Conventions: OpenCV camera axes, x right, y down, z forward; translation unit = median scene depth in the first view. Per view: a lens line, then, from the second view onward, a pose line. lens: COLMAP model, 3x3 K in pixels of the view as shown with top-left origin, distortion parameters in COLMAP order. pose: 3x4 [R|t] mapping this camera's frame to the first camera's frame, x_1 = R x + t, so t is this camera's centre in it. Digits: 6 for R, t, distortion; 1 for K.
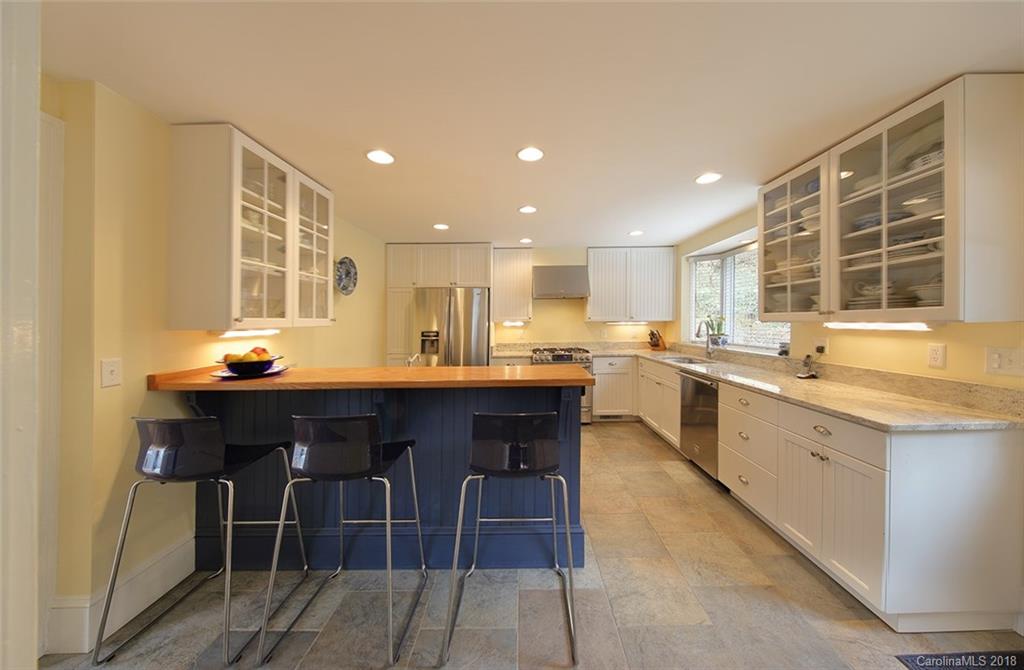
lens RADIAL K [[339.3, 0, 516.4], [0, 339.3, 318.0], [0, 0, 1]] dist [-0.000493, -0.000017]
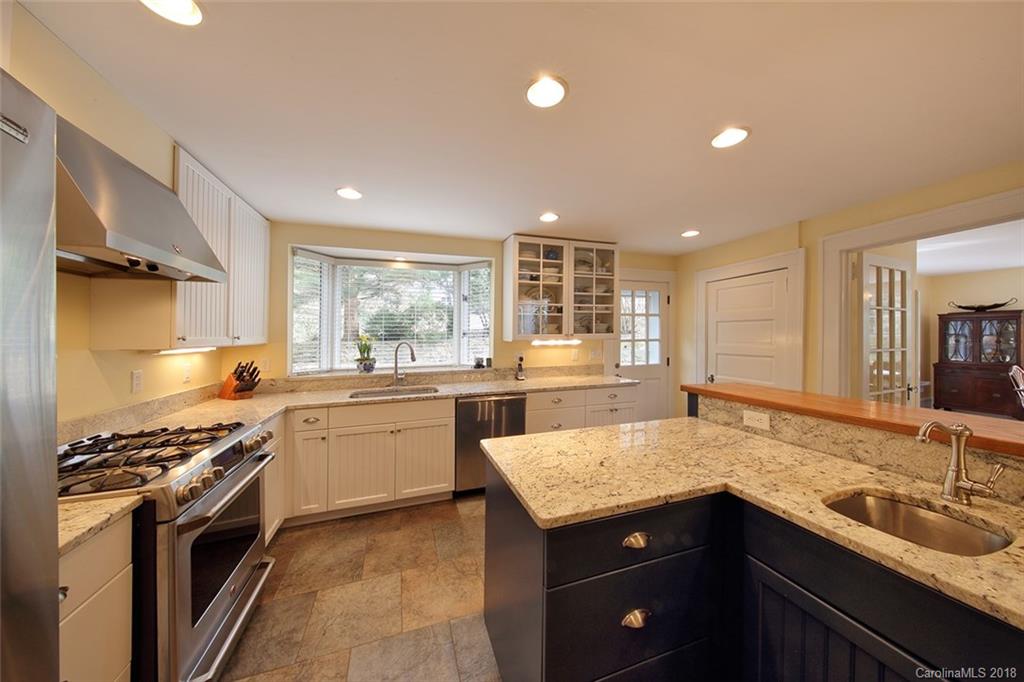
lens RADIAL K [[330.6, 0, 505.8], [0, 330.6, 344.0], [0, 0, 1]] dist [-0.000819, -0.000830]
pose [[-0.334601, -0.010852, 0.942297, -0.273064], [0.004944, 0.999900, 0.013271, 0.003268], [-0.942347, 0.009099, -0.334514, 0.911248]]
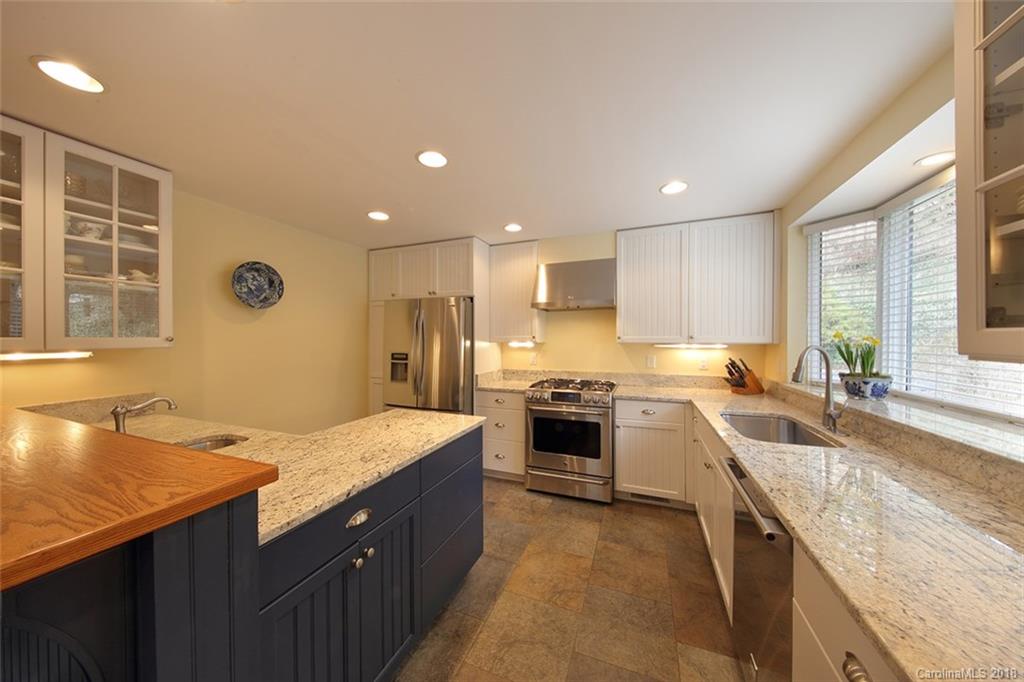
lens RADIAL K [[330.6, 0, 513.2], [0, 330.6, 331.0], [0, 0, 1]] dist [-0.000819, -0.000830]
pose [[0.935053, -0.001699, -0.354505, 0.288090], [-0.003115, 0.999911, -0.013008, -0.003794], [0.354495, 0.013268, 0.934964, 0.379577]]
